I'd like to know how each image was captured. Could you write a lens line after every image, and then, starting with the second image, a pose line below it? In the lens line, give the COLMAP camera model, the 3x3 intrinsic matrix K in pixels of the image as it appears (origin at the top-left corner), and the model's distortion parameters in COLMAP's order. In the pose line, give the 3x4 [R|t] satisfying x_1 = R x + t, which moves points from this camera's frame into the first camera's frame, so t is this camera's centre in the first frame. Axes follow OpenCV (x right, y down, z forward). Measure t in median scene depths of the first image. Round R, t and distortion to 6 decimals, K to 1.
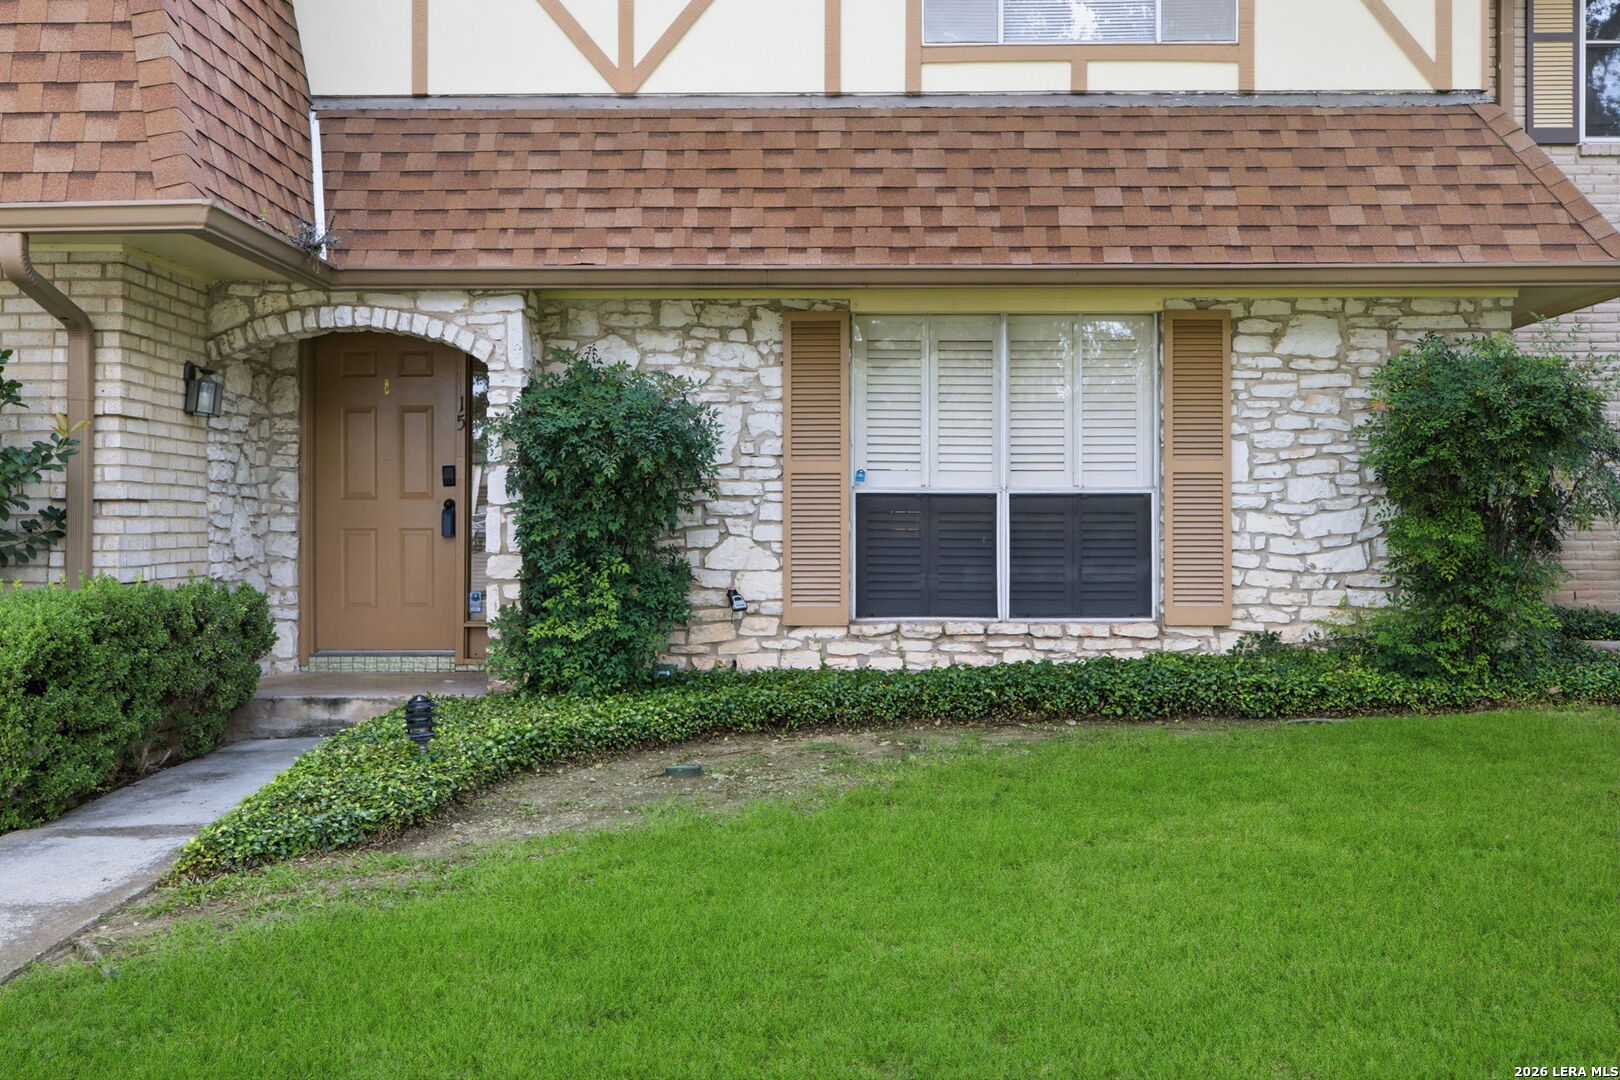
lens RADIAL K [[760.7, 0, 809.9], [0, 760.7, 531.3], [0, 0, 1]] dist [-0.004269, 0.002097]
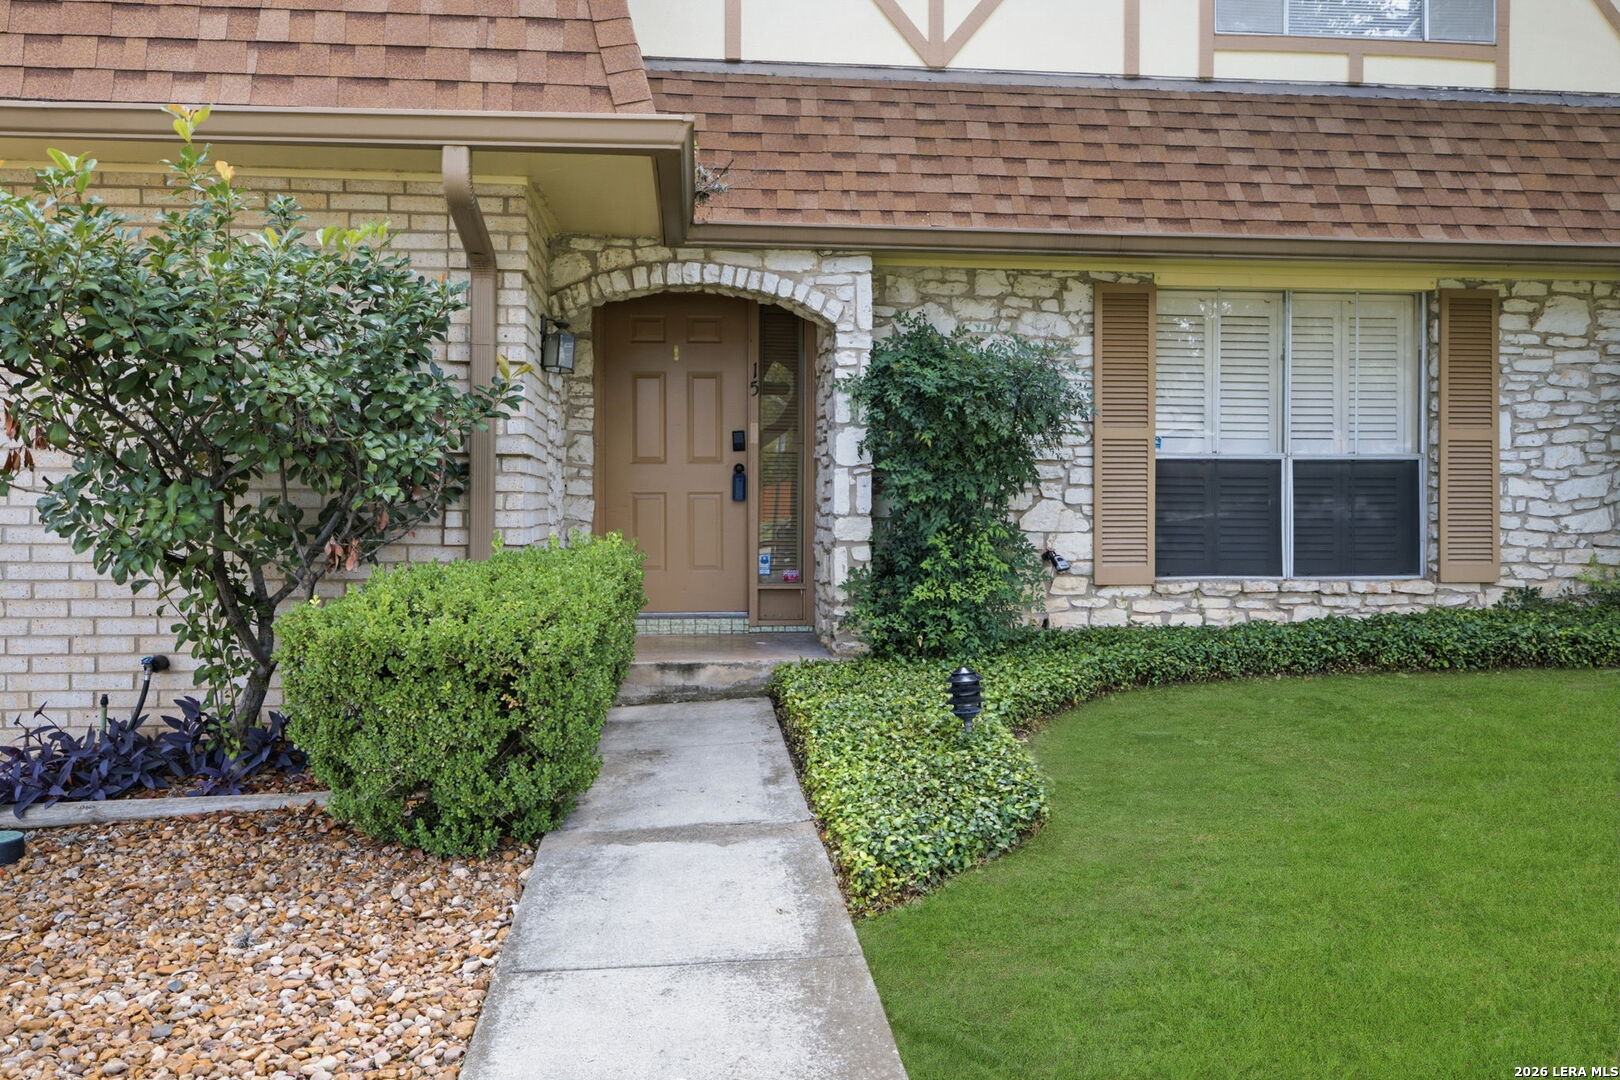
lens RADIAL K [[621.0, 0, 805.5], [0, 621.0, 508.2], [0, 0, 1]] dist [0.001251, 0.000288]
pose [[0.998019, -0.000032, 0.062920, -0.482622], [-0.000114, 0.999997, 0.002316, 0.016749], [-0.062920, -0.002319, 0.998016, 0.177405]]
